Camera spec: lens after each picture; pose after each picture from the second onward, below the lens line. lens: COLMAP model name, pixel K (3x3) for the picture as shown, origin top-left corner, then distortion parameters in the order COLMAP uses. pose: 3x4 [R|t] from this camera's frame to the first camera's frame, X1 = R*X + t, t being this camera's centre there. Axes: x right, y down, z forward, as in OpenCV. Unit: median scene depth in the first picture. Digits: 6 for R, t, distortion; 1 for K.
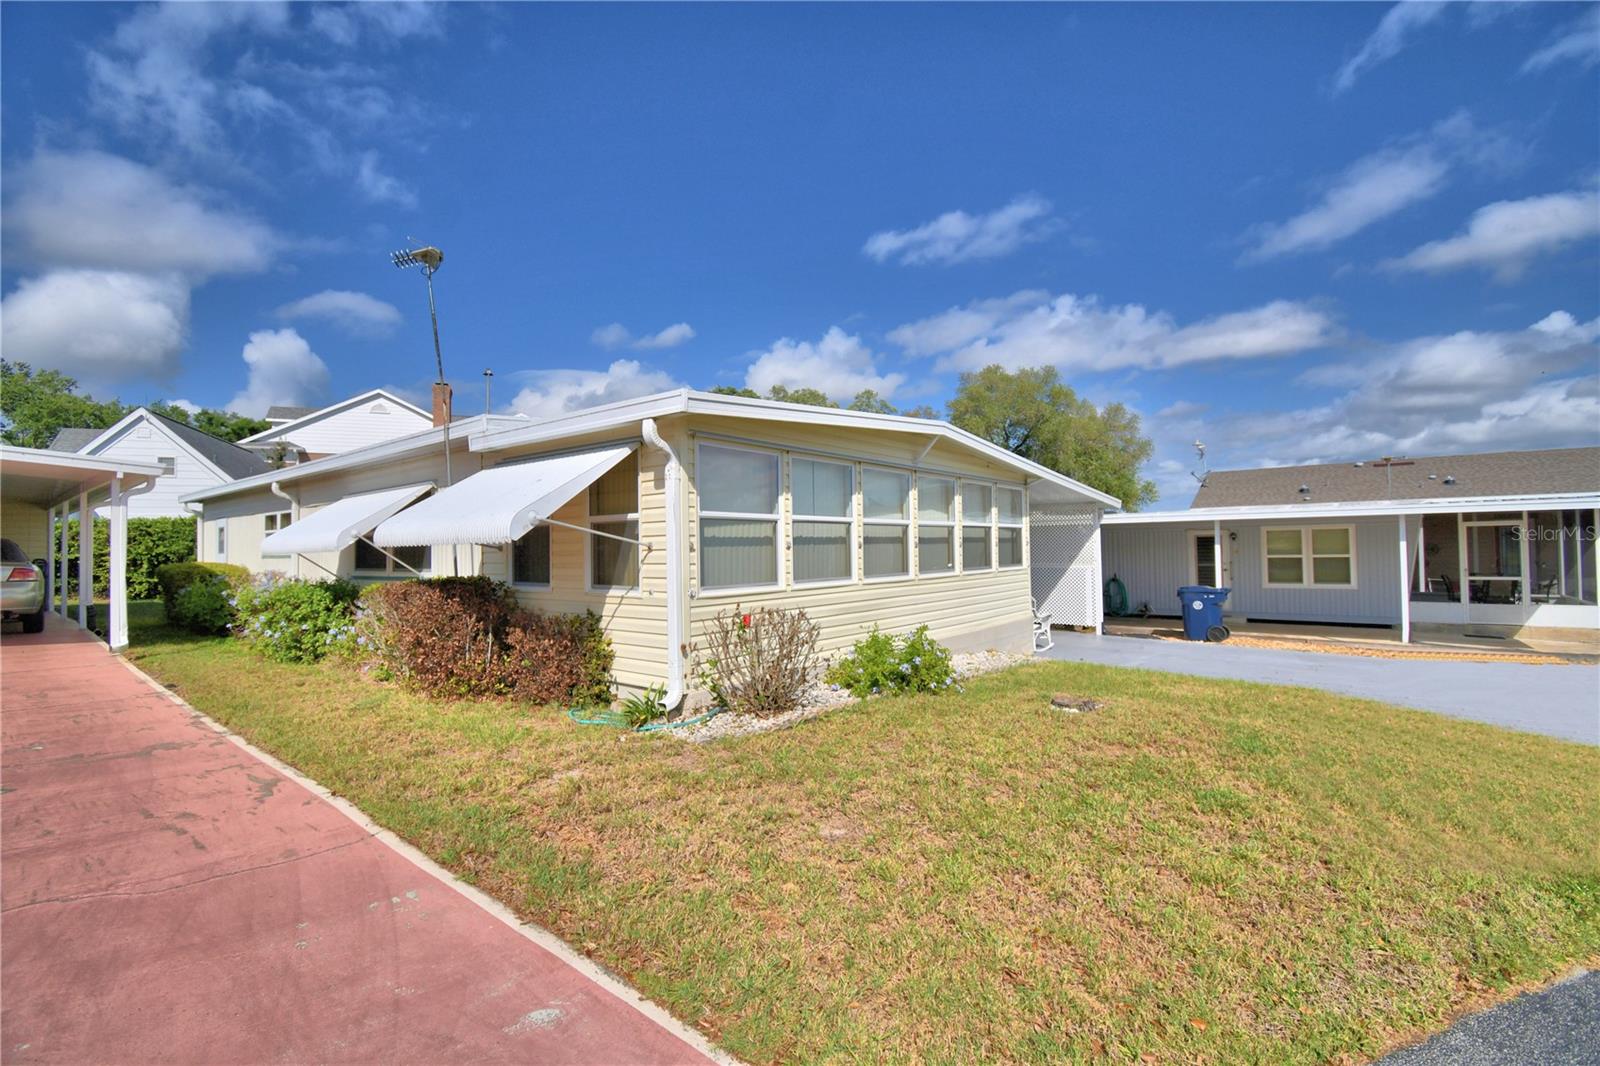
lens RADIAL K [[677.3, 0, 800.0], [0, 677.3, 533.0], [0, 0, 1]] dist [-0.012670, -0.000271]
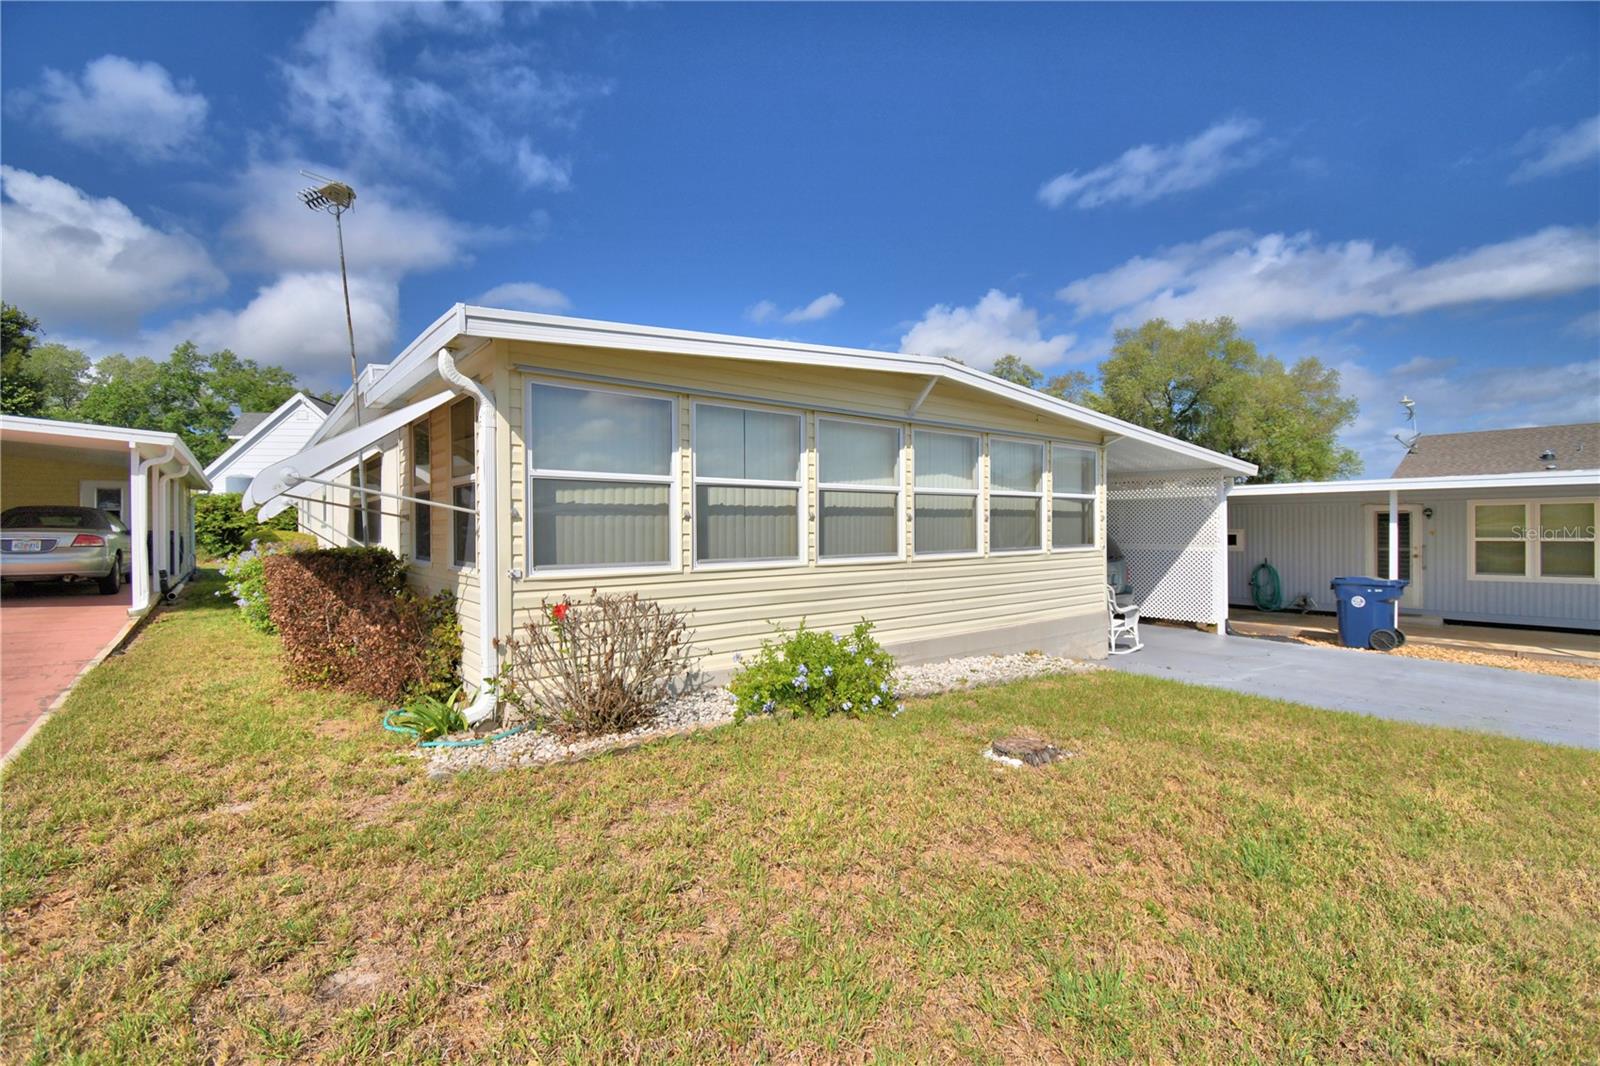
lens RADIAL K [[700.6, 0, 794.9], [0, 700.6, 530.4], [0, 0, 1]] dist [0.019550, -0.026790]
pose [[0.981048, 0.015797, -0.193121, 0.148386], [-0.008826, 0.999280, 0.036904, 0.002601], [0.193565, -0.034500, 0.980481, 0.125252]]
